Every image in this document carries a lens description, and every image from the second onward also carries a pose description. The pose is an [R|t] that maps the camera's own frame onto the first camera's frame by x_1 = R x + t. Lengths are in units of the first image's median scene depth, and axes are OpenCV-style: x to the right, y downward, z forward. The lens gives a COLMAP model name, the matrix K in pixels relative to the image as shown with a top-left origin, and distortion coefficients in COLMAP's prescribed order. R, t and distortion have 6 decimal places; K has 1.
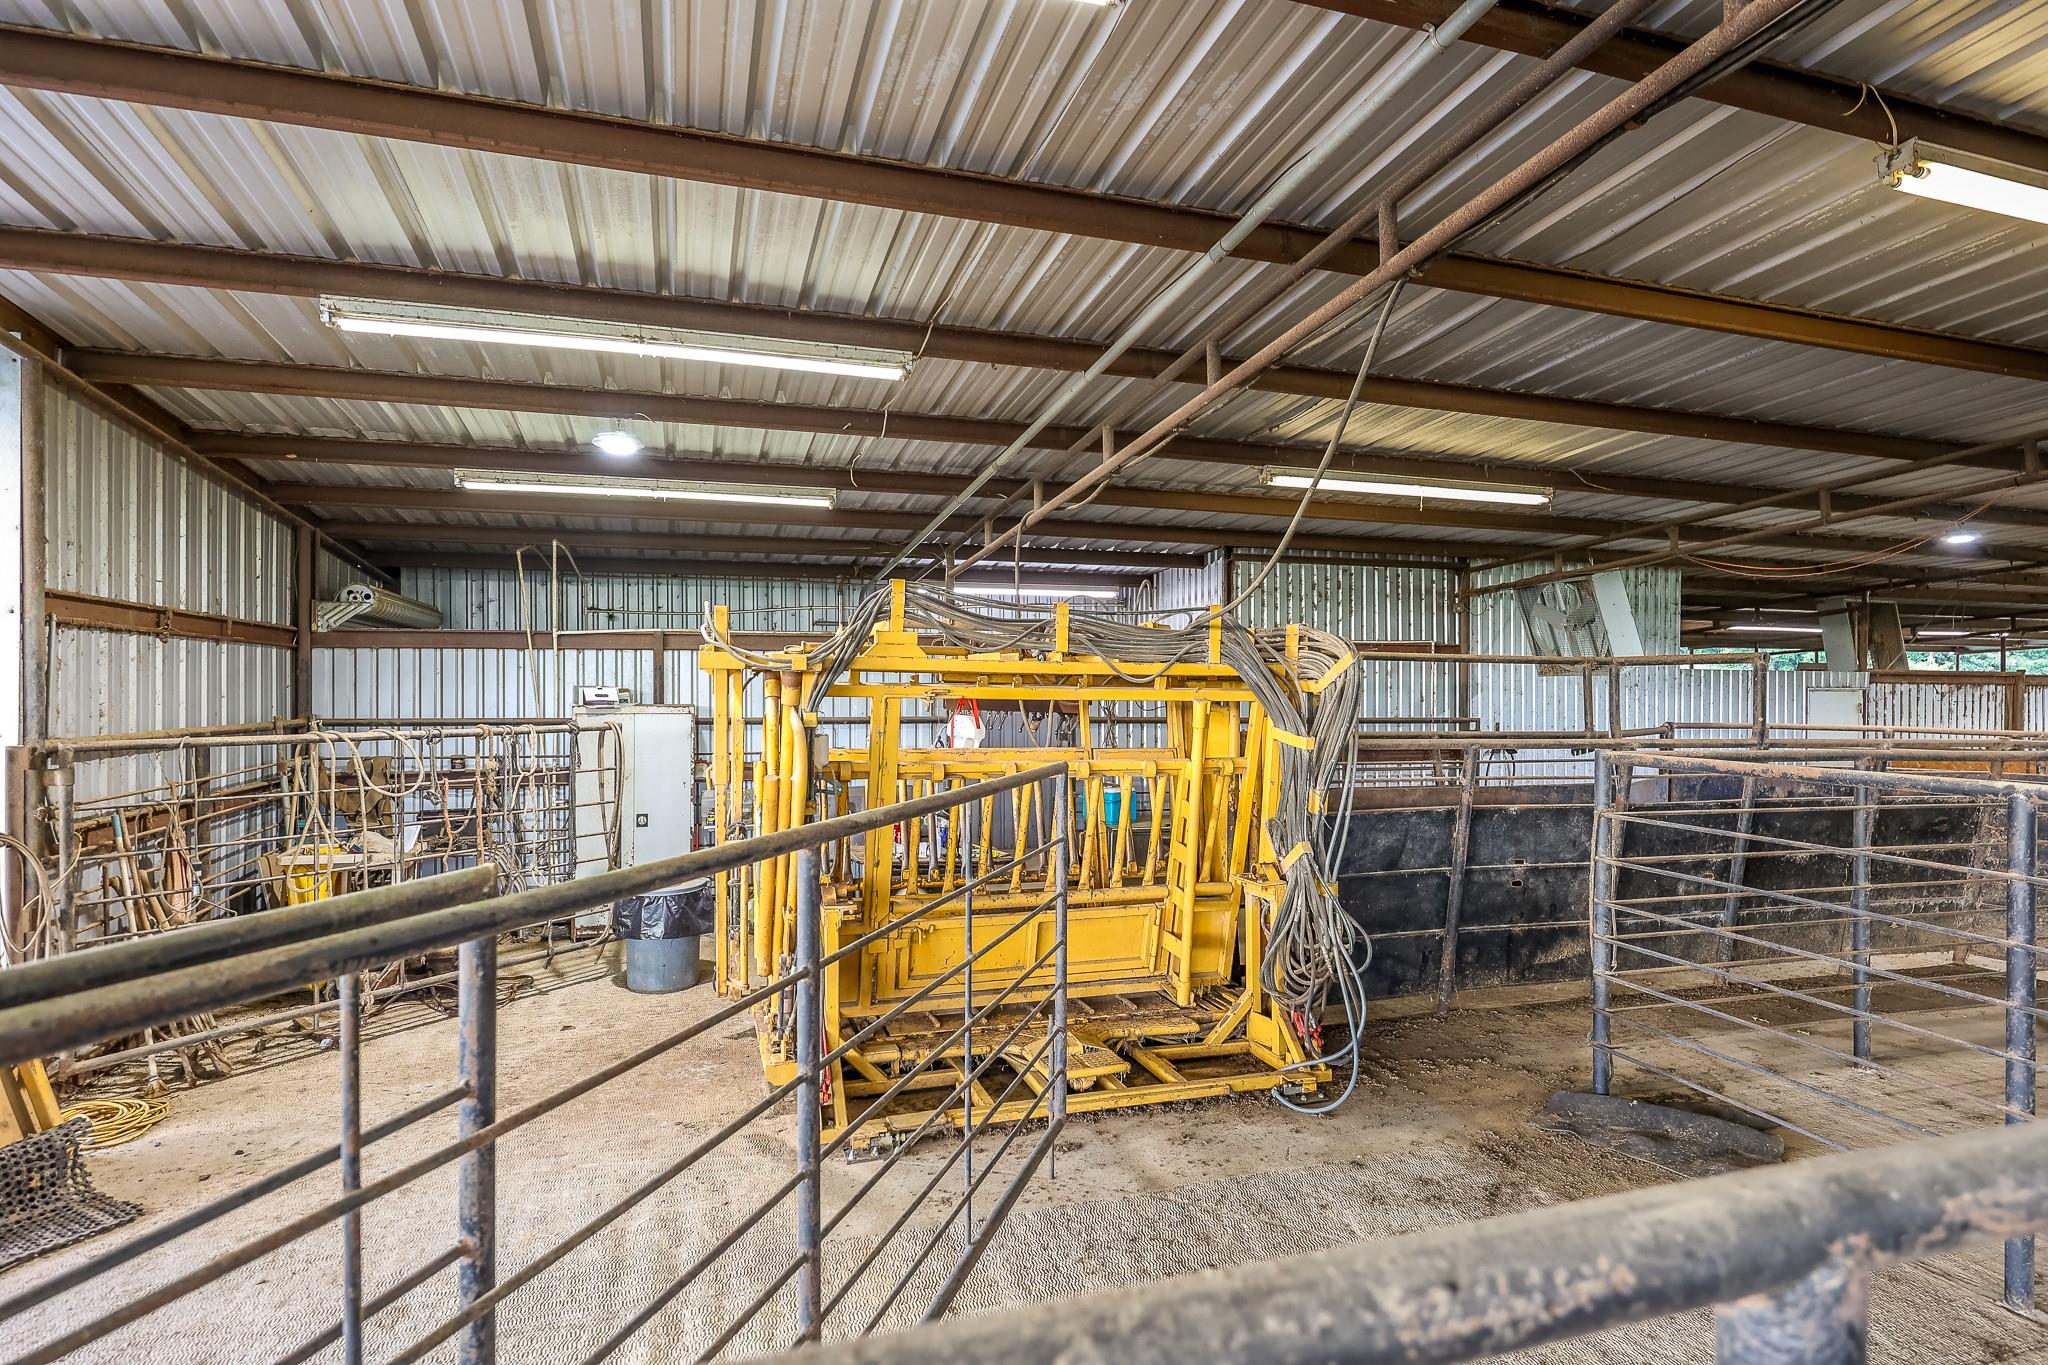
lens RADIAL K [[1071.6, 0, 1027.3], [0, 1071.6, 684.3], [0, 0, 1]] dist [-0.003492, -0.000438]
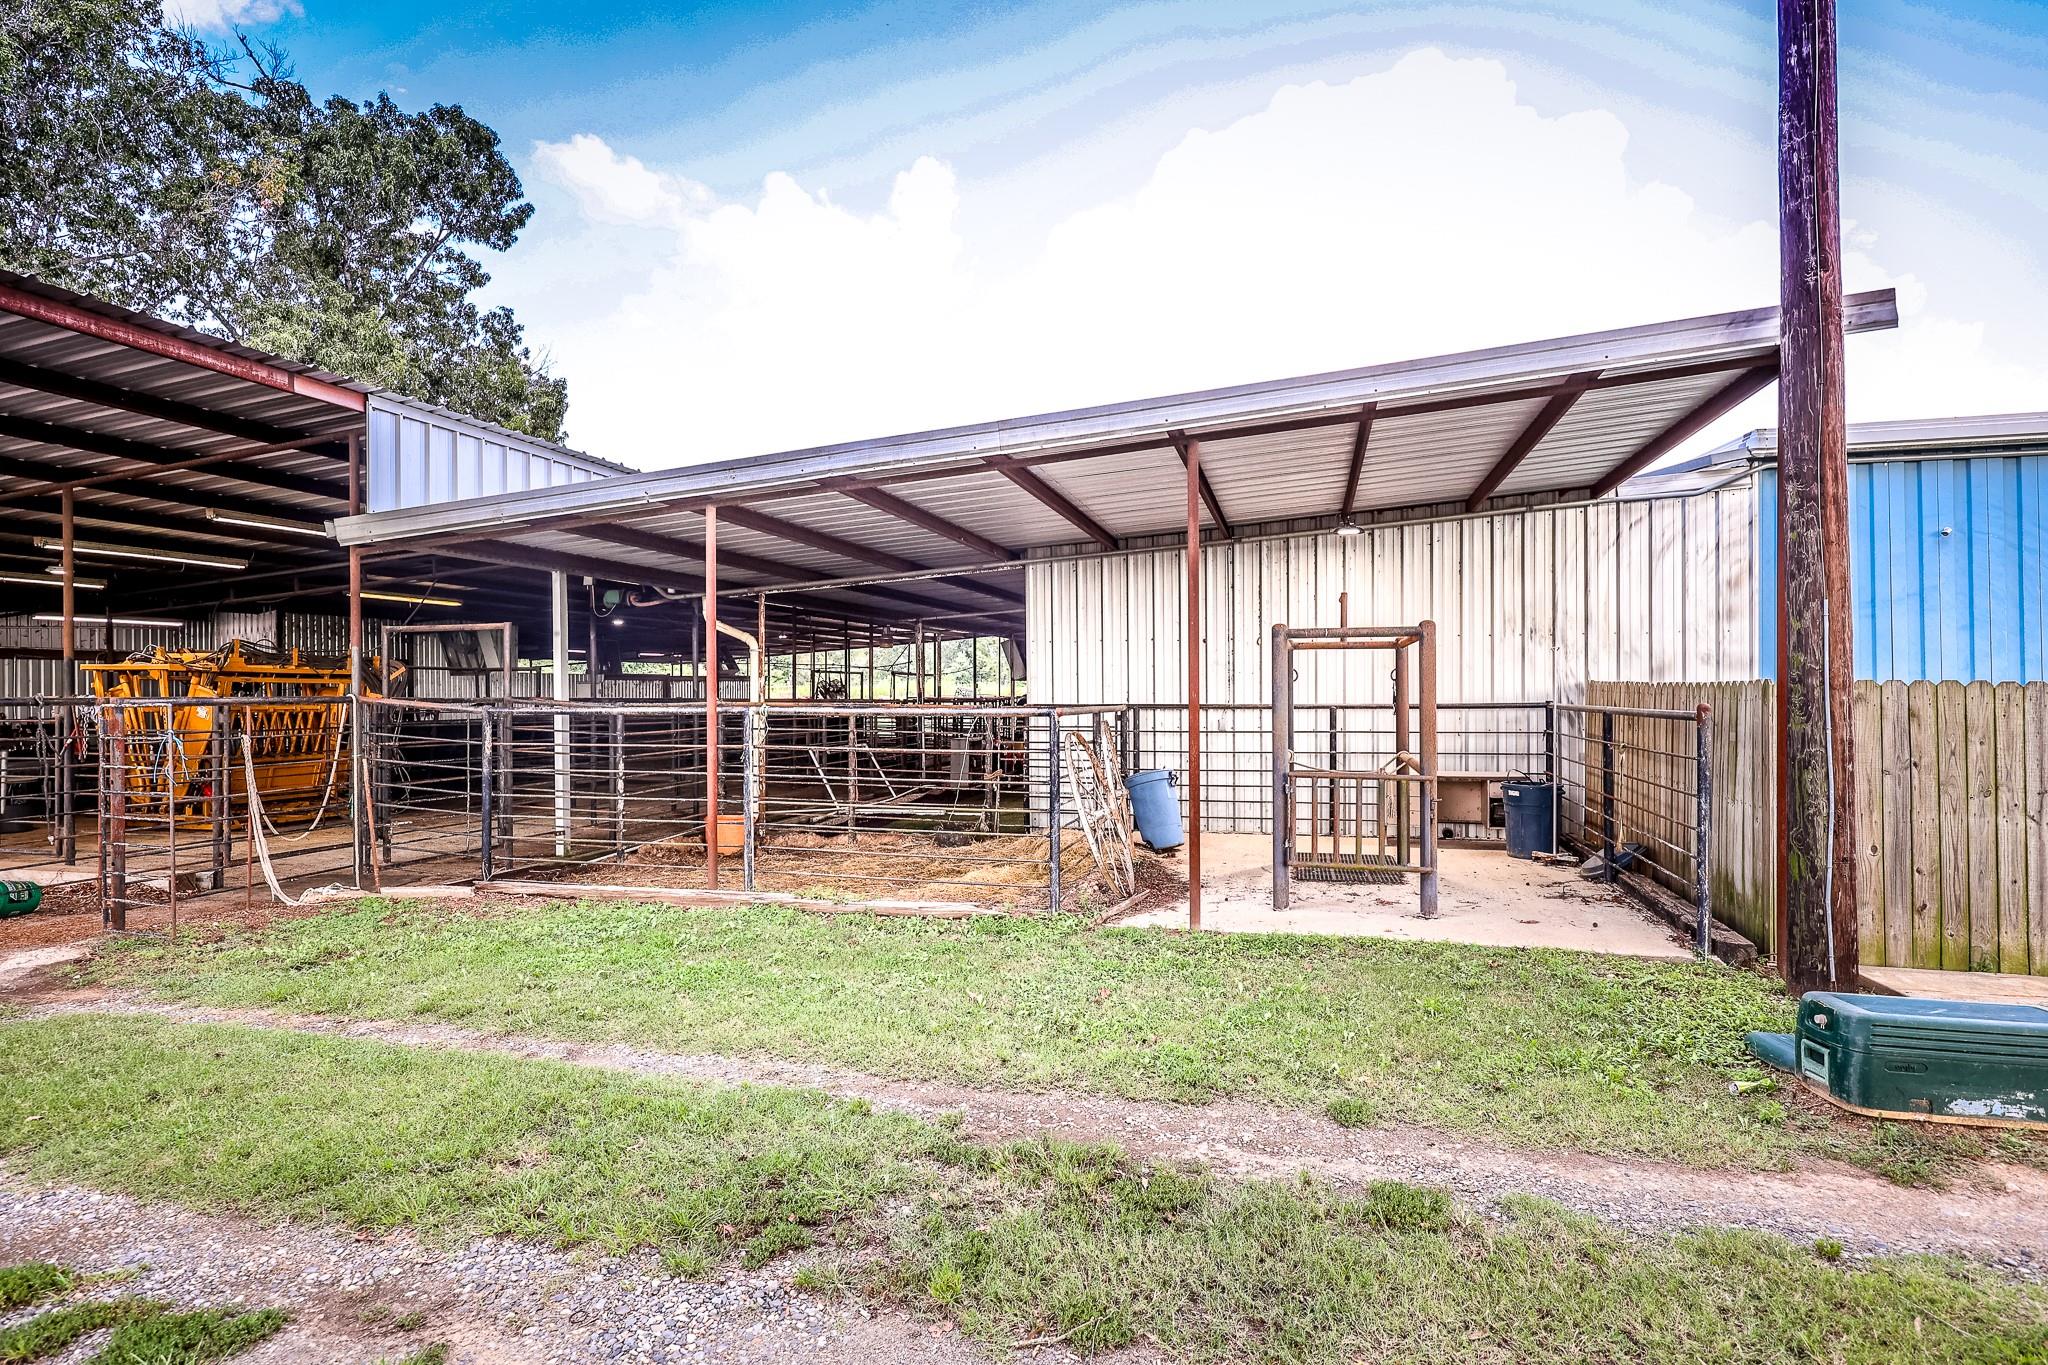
lens RADIAL K [[1071.6, 0, 1026.4], [0, 1071.6, 682.3], [0, 0, 1]] dist [-0.003492, -0.000438]
pose [[0.539142, -0.004100, 0.842205, -0.774271], [0.007364, 0.999973, 0.000155, 0.015413], [-0.842183, 0.006118, 0.539157, -1.230981]]
